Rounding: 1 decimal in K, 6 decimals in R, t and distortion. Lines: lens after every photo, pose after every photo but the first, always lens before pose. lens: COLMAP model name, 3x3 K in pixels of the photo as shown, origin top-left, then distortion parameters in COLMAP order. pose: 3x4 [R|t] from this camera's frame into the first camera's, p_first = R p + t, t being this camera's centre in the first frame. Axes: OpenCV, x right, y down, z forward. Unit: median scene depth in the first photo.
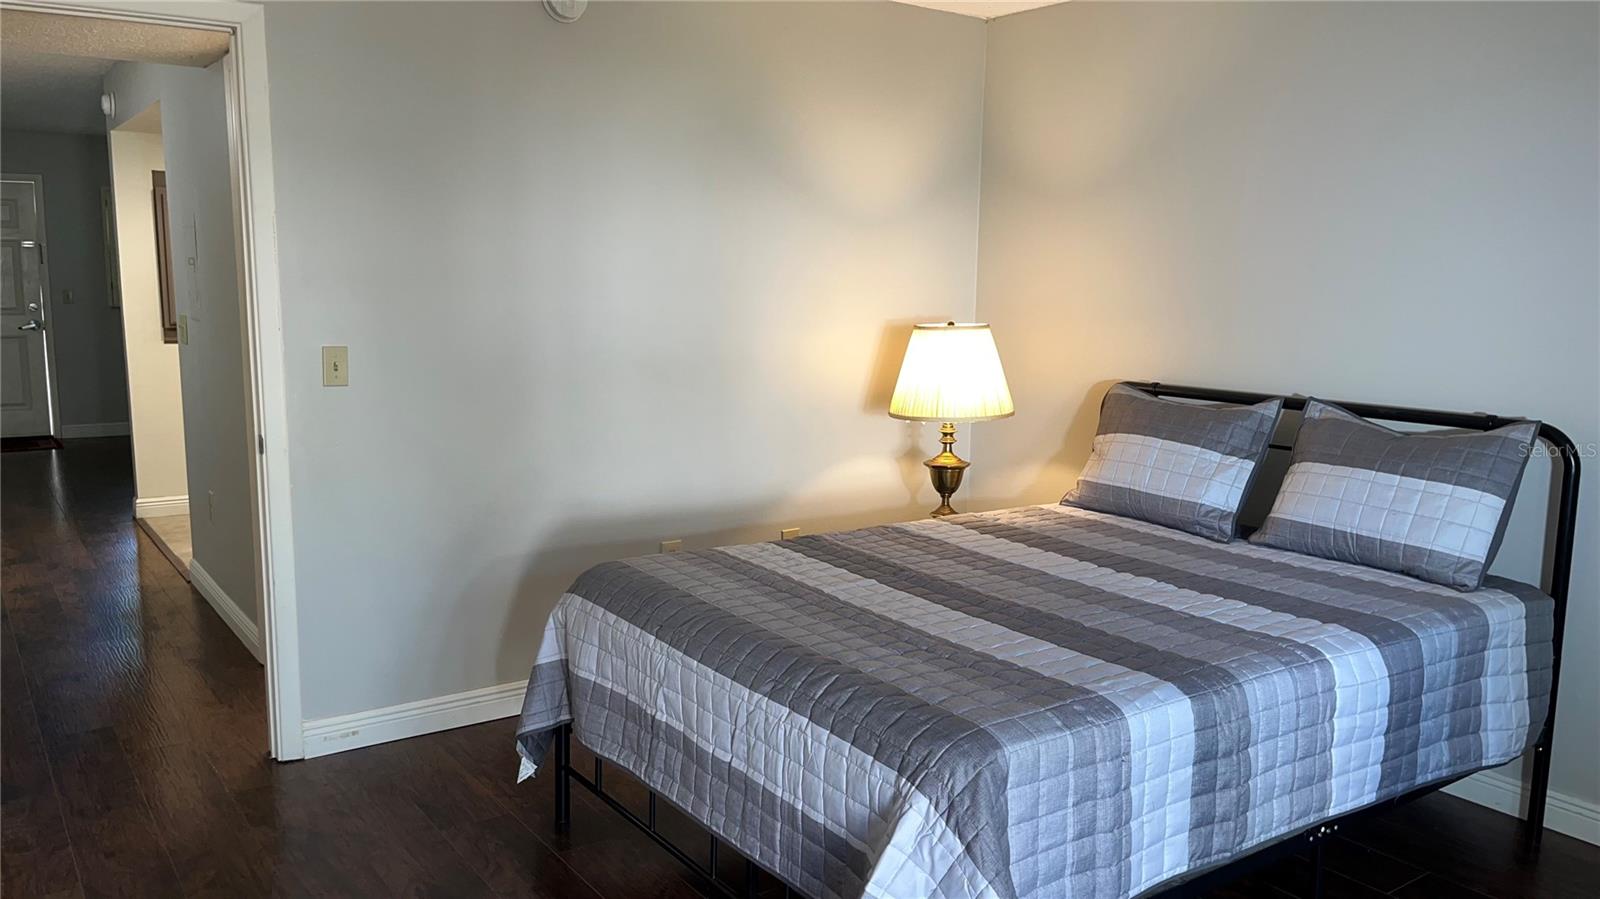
lens RADIAL K [[1258.4, 0, 800.0], [0, 1258.4, 449.5], [0, 0, 1]] dist [0.003712, 0.001345]
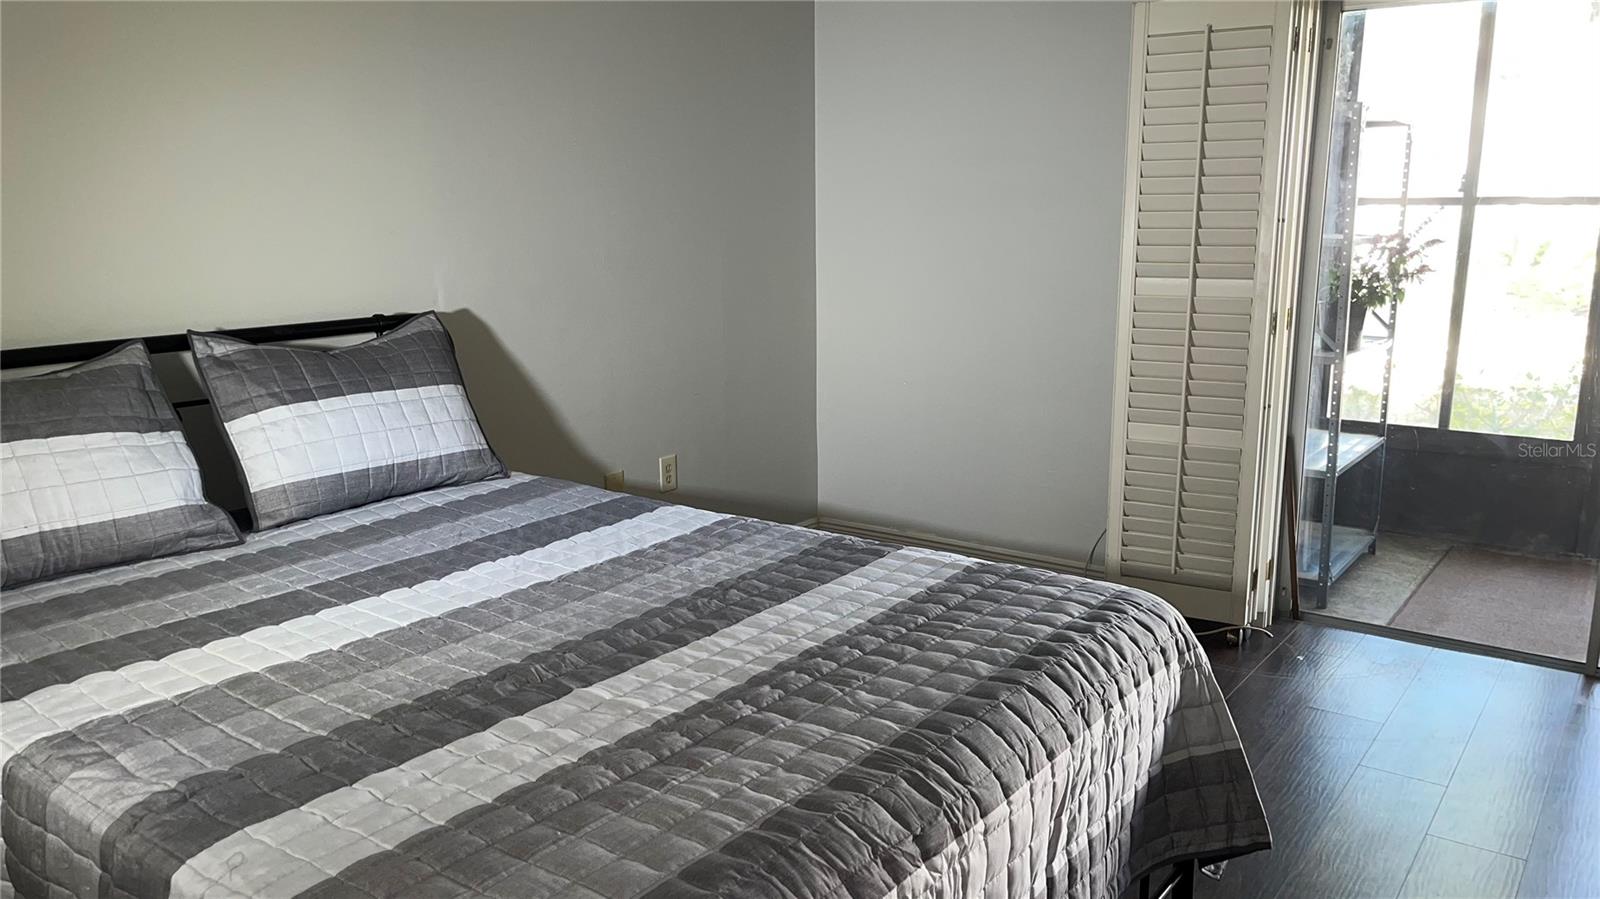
lens RADIAL K [[1258.4, 0, 800.0], [0, 1258.4, 449.5], [0, 0, 1]] dist [0.003712, 0.001345]
pose [[-0.337162, -0.179415, 0.924193, -0.415923], [0.148258, 0.959305, 0.240319, -0.100239], [-0.929699, 0.218046, -0.296842, 0.902838]]
